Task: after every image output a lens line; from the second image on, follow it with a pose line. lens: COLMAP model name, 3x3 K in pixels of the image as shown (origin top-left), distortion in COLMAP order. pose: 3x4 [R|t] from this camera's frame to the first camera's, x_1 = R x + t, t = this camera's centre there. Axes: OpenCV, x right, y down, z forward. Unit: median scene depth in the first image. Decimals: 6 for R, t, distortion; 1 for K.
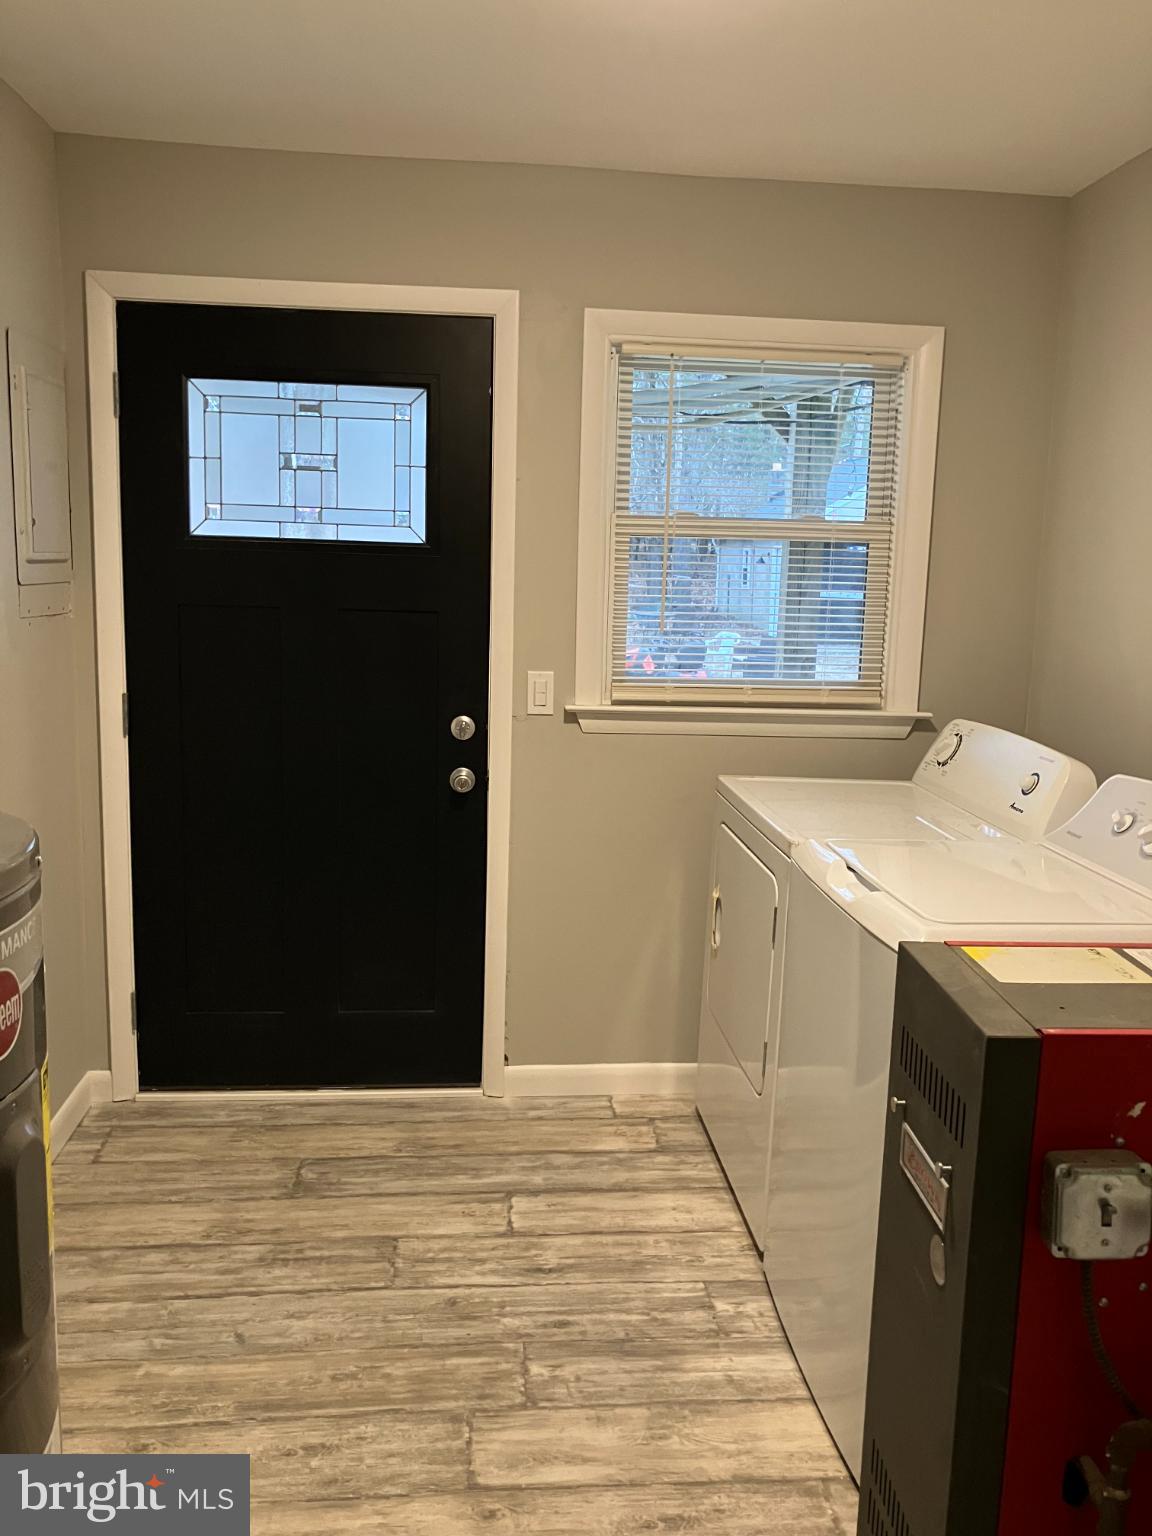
lens RADIAL K [[1259.9, 0, 587.2], [0, 1259.9, 765.7], [0, 0, 1]] dist [-0.001471, 0.013536]
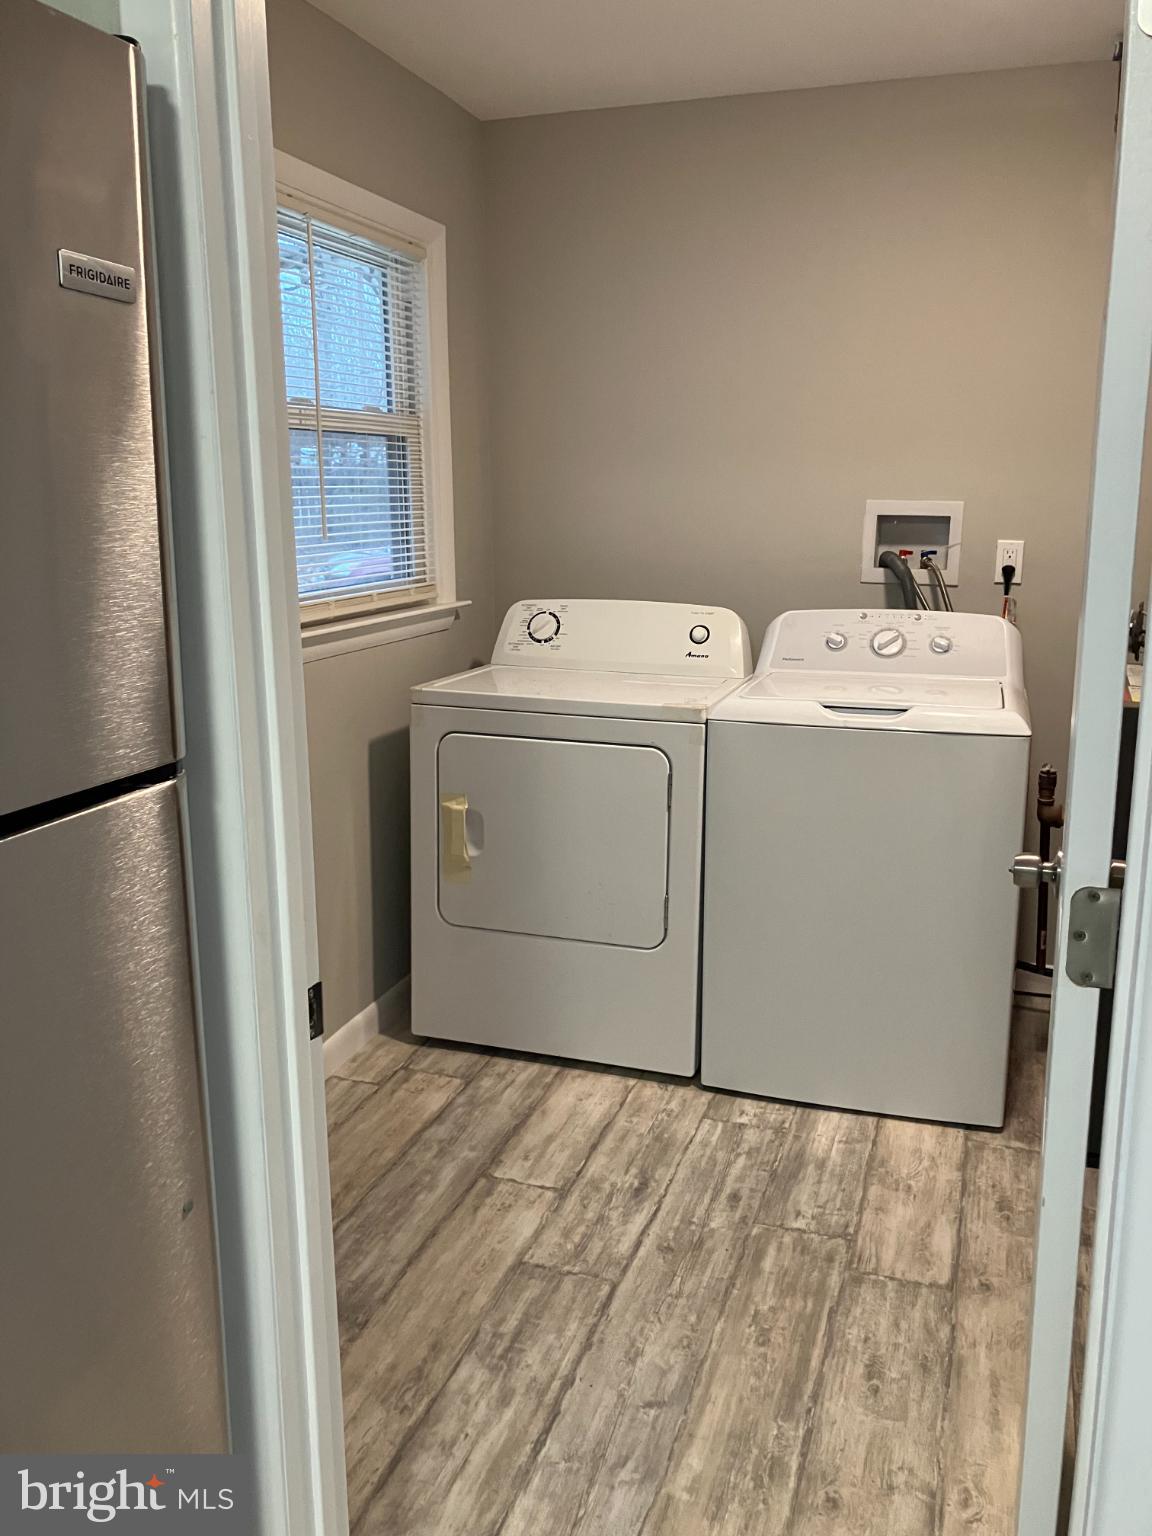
lens RADIAL K [[1259.9, 0, 587.2], [0, 1259.9, 765.7], [0, 0, 1]] dist [-0.001471, 0.013536]
pose [[0.407194, -0.230621, 0.883746, -0.854613], [0.158877, 0.970730, 0.180116, -0.105971], [-0.899417, 0.067064, 0.431916, 0.593250]]
